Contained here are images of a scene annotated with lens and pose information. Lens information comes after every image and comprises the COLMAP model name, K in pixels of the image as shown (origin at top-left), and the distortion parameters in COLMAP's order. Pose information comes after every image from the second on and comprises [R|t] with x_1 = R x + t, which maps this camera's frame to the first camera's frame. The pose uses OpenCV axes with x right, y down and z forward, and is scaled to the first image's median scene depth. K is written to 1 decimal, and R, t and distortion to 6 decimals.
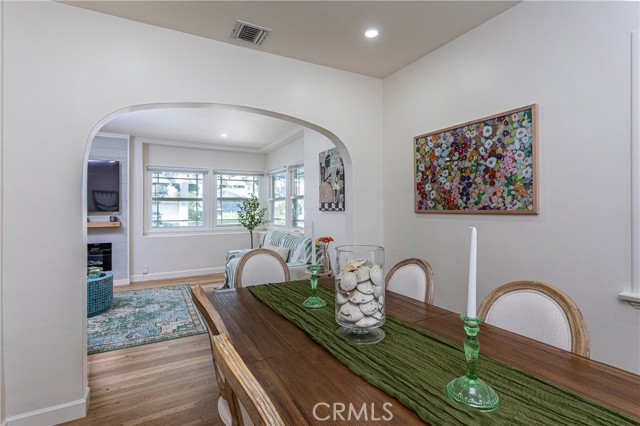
lens RADIAL K [[306.4, 0, 317.2], [0, 306.4, 206.5], [0, 0, 1]] dist [-0.001724, 0.001663]
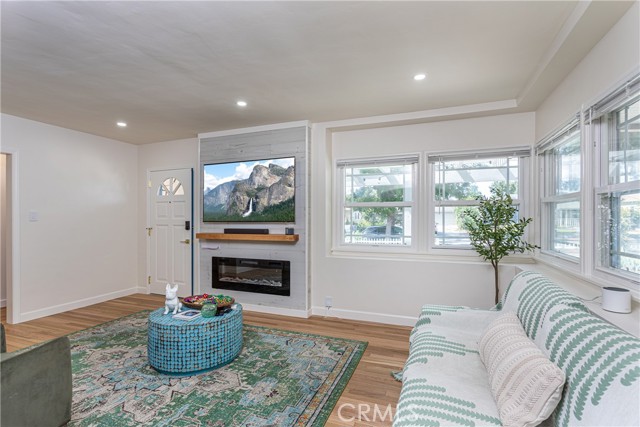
lens RADIAL K [[306.4, 0, 324.1], [0, 306.4, 209.4], [0, 0, 1]] dist [-0.001724, 0.001663]
pose [[0.647853, -0.012086, -0.761670, -0.017120], [-0.000161, 0.999872, -0.016003, -0.002967], [0.761765, 0.010490, 0.647768, 0.802761]]
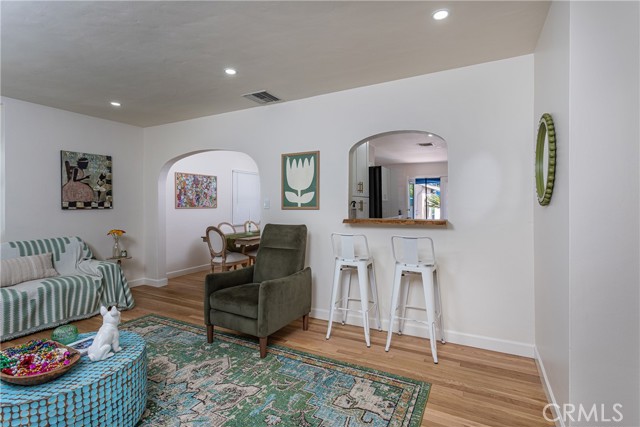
lens RADIAL K [[306.4, 0, 319.2], [0, 306.4, 205.1], [0, 0, 1]] dist [-0.001724, 0.001663]
pose [[-0.547974, 0.011711, 0.836413, -1.477735], [0.009004, 0.999927, -0.008102, 0.017255], [-0.836447, 0.003092, -0.548039, 1.003147]]
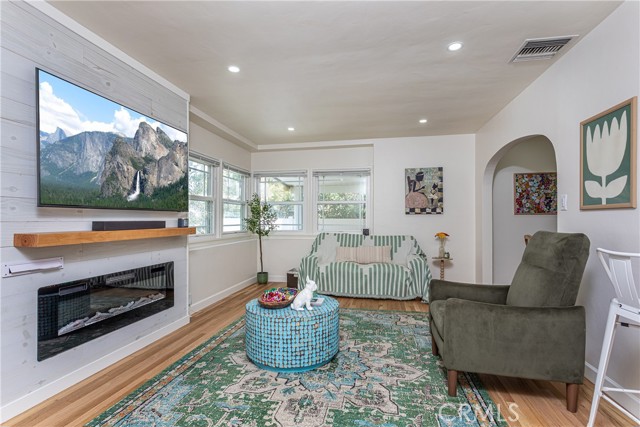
lens RADIAL K [[306.4, 0, 324.2], [0, 306.4, 216.6], [0, 0, 1]] dist [-0.001724, 0.001663]
pose [[0.633878, 0.013930, 0.773308, -1.388068], [-0.007639, 0.999902, -0.011749, 0.048204], [-0.773395, 0.001540, 0.633922, 0.542347]]
